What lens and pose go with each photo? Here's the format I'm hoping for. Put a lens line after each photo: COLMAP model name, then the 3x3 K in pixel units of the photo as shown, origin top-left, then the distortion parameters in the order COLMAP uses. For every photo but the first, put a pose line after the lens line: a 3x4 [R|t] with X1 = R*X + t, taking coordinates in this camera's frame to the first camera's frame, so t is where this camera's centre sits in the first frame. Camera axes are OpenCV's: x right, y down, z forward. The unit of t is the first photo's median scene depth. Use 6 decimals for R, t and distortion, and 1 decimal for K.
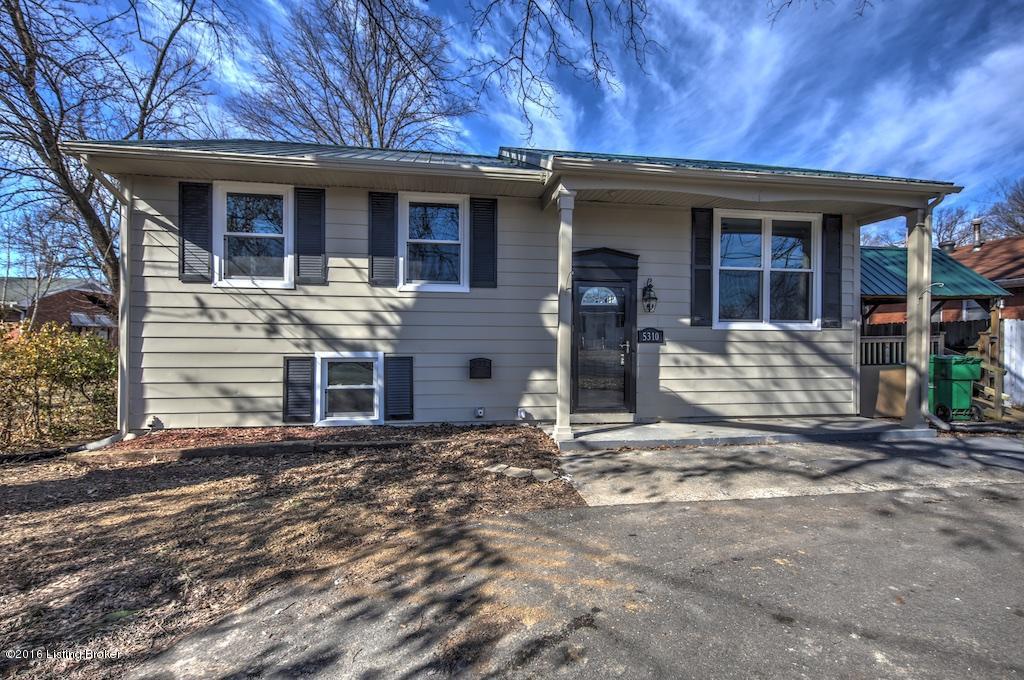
lens RADIAL K [[478.3, 0, 511.7], [0, 478.3, 344.3], [0, 0, 1]] dist [0.012455, -0.000114]
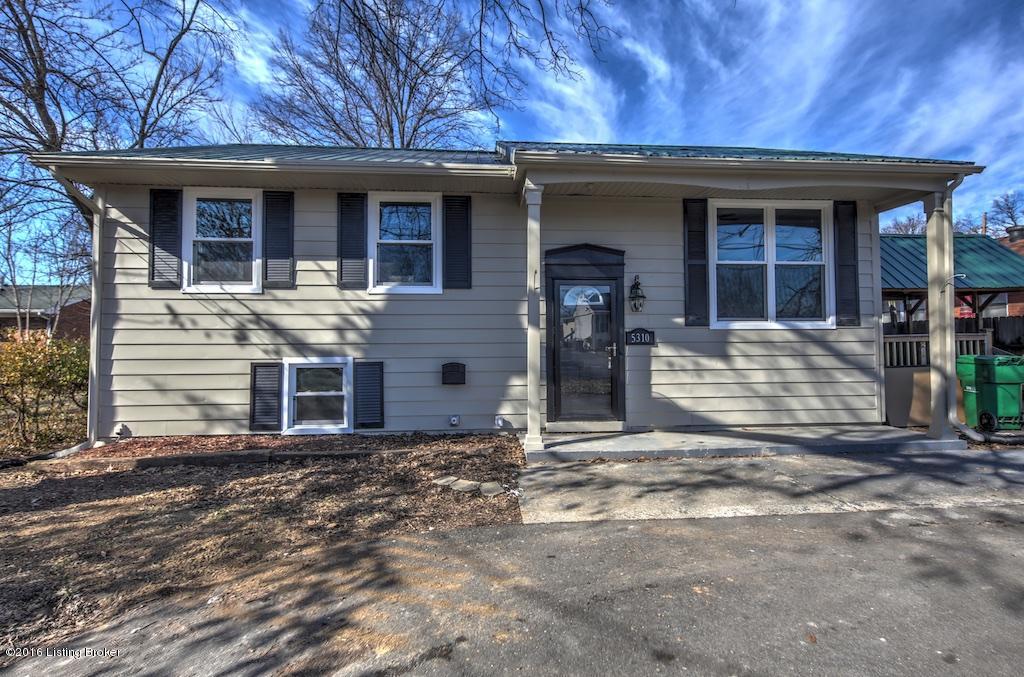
lens RADIAL K [[506.3, 0, 513.7], [0, 506.3, 336.7], [0, 0, 1]] dist [0.014913, -0.002442]
pose [[0.997052, -0.010598, -0.075988, 0.134914], [0.009467, 0.999839, -0.015229, -0.006947], [0.076137, 0.014465, 0.996992, 0.004849]]
